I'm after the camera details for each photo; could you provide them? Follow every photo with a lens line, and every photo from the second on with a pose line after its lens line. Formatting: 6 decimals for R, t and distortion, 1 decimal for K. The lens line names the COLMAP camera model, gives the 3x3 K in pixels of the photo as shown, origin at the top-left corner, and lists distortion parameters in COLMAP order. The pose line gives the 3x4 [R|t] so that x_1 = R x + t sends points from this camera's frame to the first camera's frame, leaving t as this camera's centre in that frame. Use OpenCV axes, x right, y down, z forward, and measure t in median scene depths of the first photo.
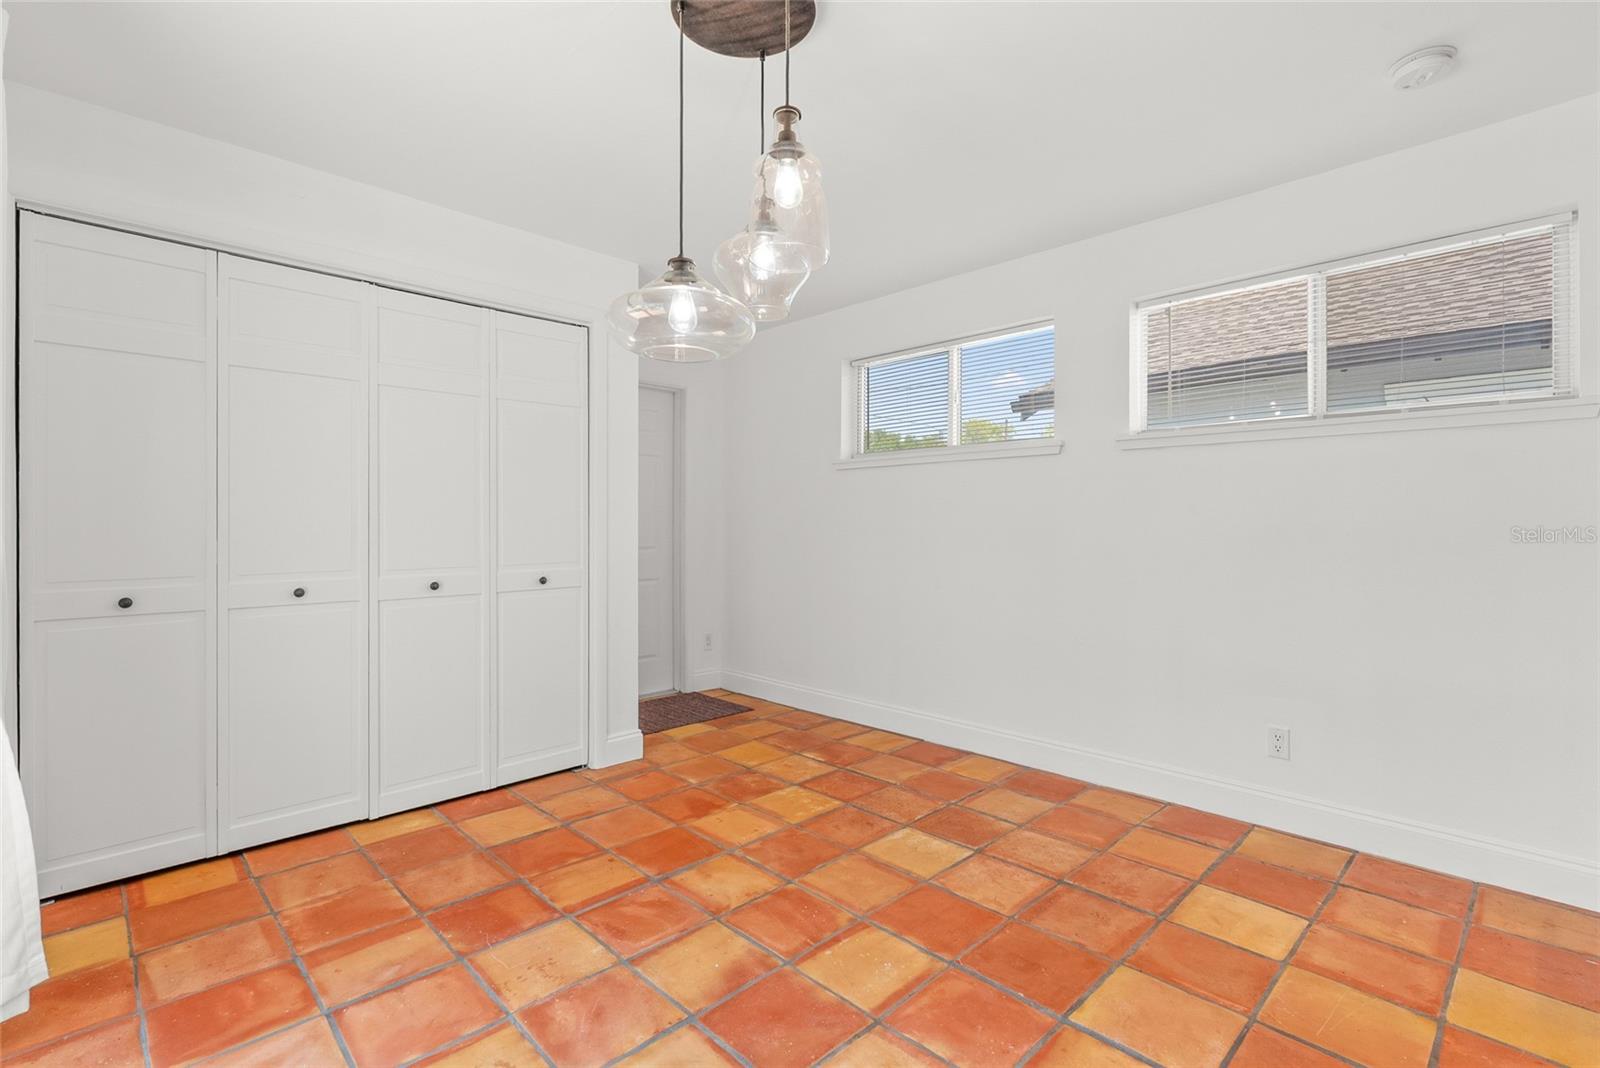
lens RADIAL K [[726.7, 0, 801.8], [0, 726.7, 525.8], [0, 0, 1]] dist [-0.002876, -0.000238]
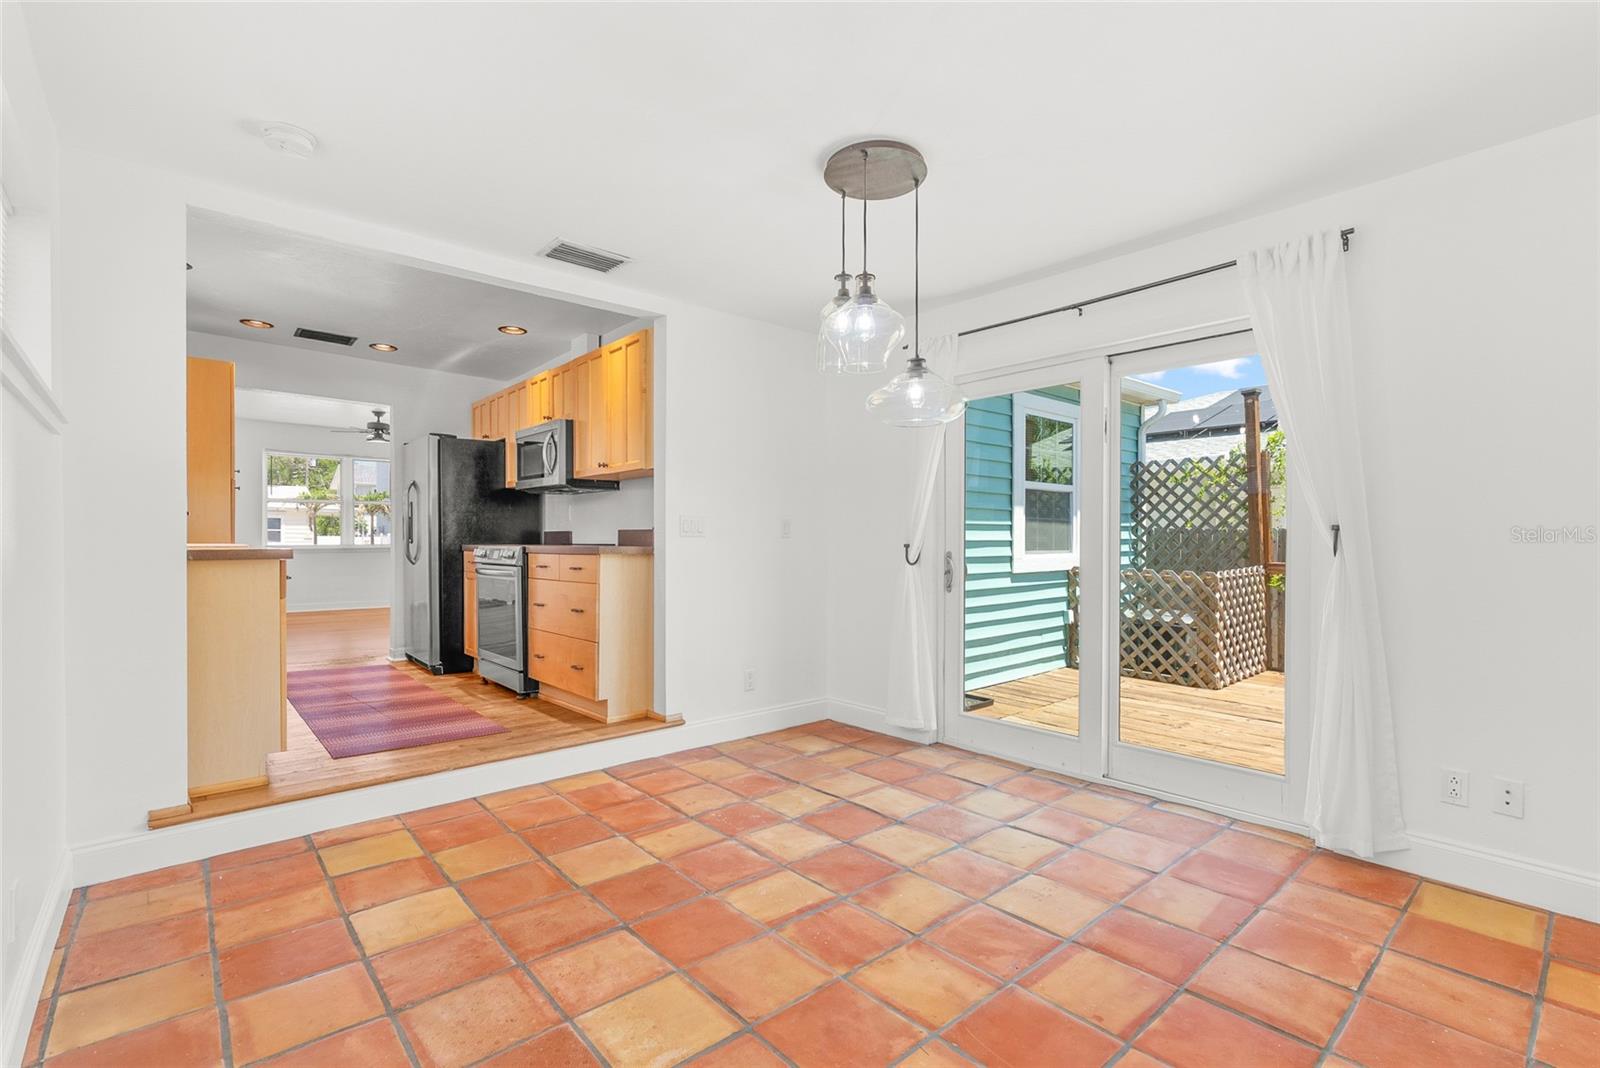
lens RADIAL K [[740.6, 0, 807.5], [0, 740.6, 544.6], [0, 0, 1]] dist [-0.001606, -0.000047]
pose [[-0.998562, -0.001718, 0.053581, -0.018913], [-0.001140, 0.999941, 0.010811, -0.005290], [-0.053597, 0.010734, -0.998505, 1.714534]]
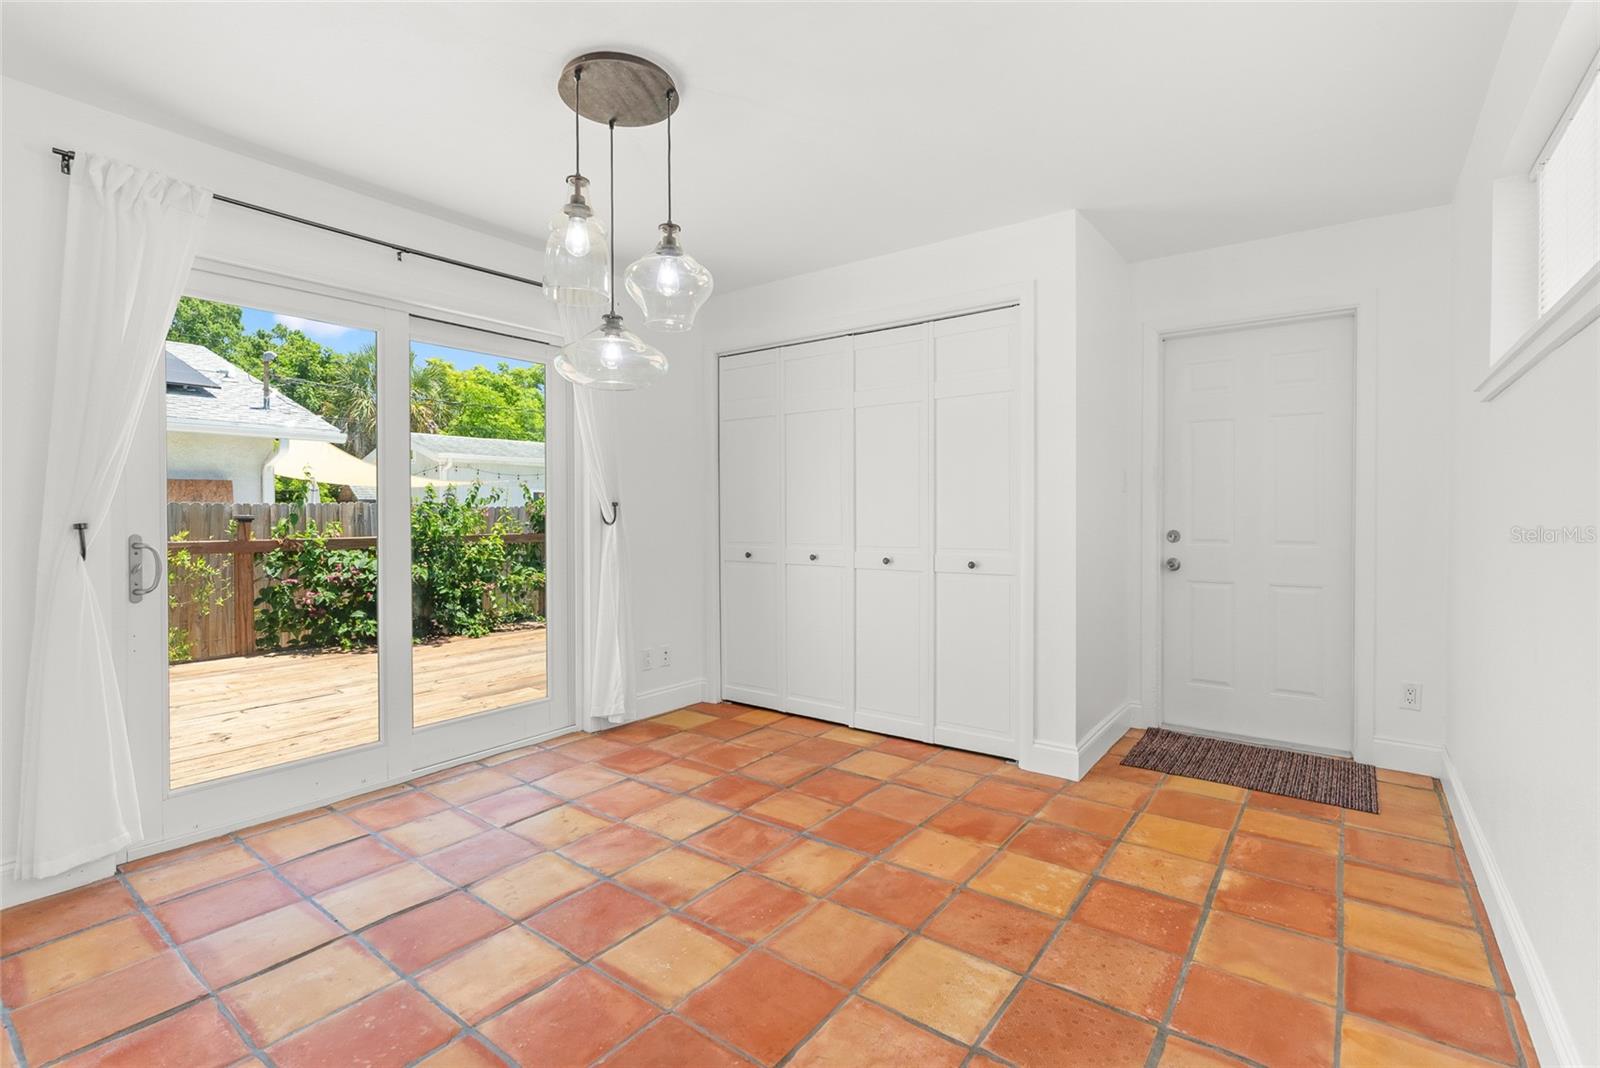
lens RADIAL K [[726.7, 0, 801.8], [0, 726.7, 525.8], [0, 0, 1]] dist [-0.002876, -0.000238]
pose [[0.149871, 0.016296, -0.988571, 0.830231], [0.001409, 0.999860, 0.016696, 0.001432], [0.988705, -0.003895, 0.149827, 0.786071]]
